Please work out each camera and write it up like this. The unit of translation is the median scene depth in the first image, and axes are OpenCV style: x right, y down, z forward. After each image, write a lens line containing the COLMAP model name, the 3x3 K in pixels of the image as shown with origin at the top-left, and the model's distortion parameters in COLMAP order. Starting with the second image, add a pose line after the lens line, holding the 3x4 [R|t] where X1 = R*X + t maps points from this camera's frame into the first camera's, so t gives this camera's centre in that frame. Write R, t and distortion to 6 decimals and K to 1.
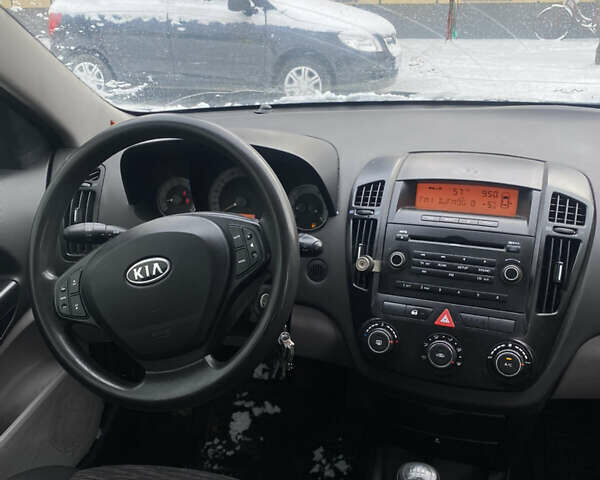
lens RADIAL K [[610.8, 0, 308.9], [0, 610.8, 226.0], [0, 0, 1]] dist [0.082760, -0.202702]
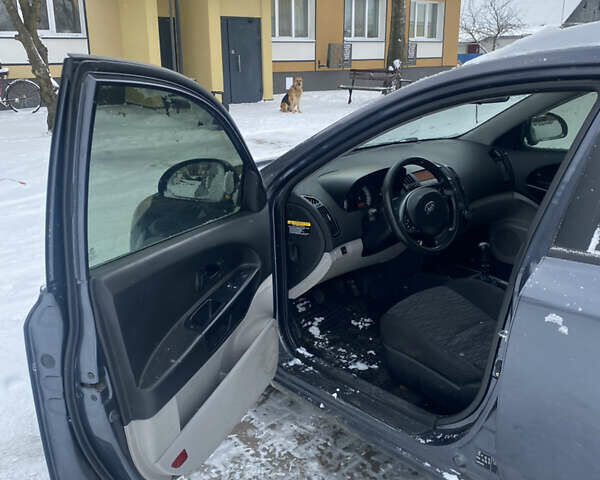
lens RADIAL K [[610.8, 0, 308.9], [0, 610.8, 226.0], [0, 0, 1]] dist [0.082760, -0.202702]
pose [[0.535850, -0.227958, 0.812957, -1.708158], [0.306440, 0.949714, 0.064319, -0.117052], [-0.786740, 0.214657, 0.578760, -0.134452]]
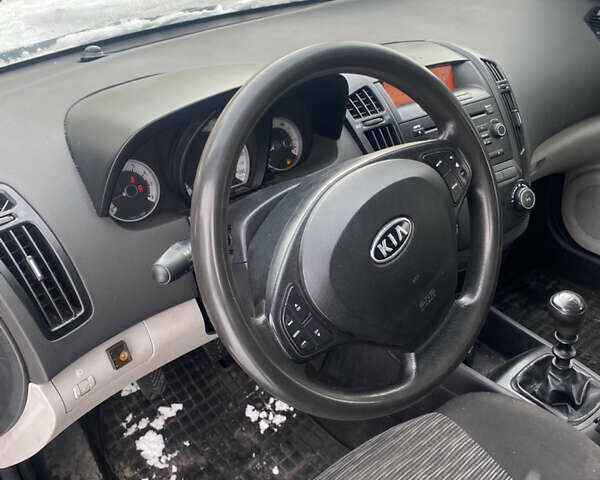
lens RADIAL K [[610.8, 0, 308.9], [0, 610.8, 226.0], [0, 0, 1]] dist [0.082760, -0.202702]
pose [[0.590227, -0.383343, 0.710409, -0.503626], [0.300610, 0.921129, 0.247294, -0.098734], [-0.749177, 0.067597, 0.658912, 0.313415]]
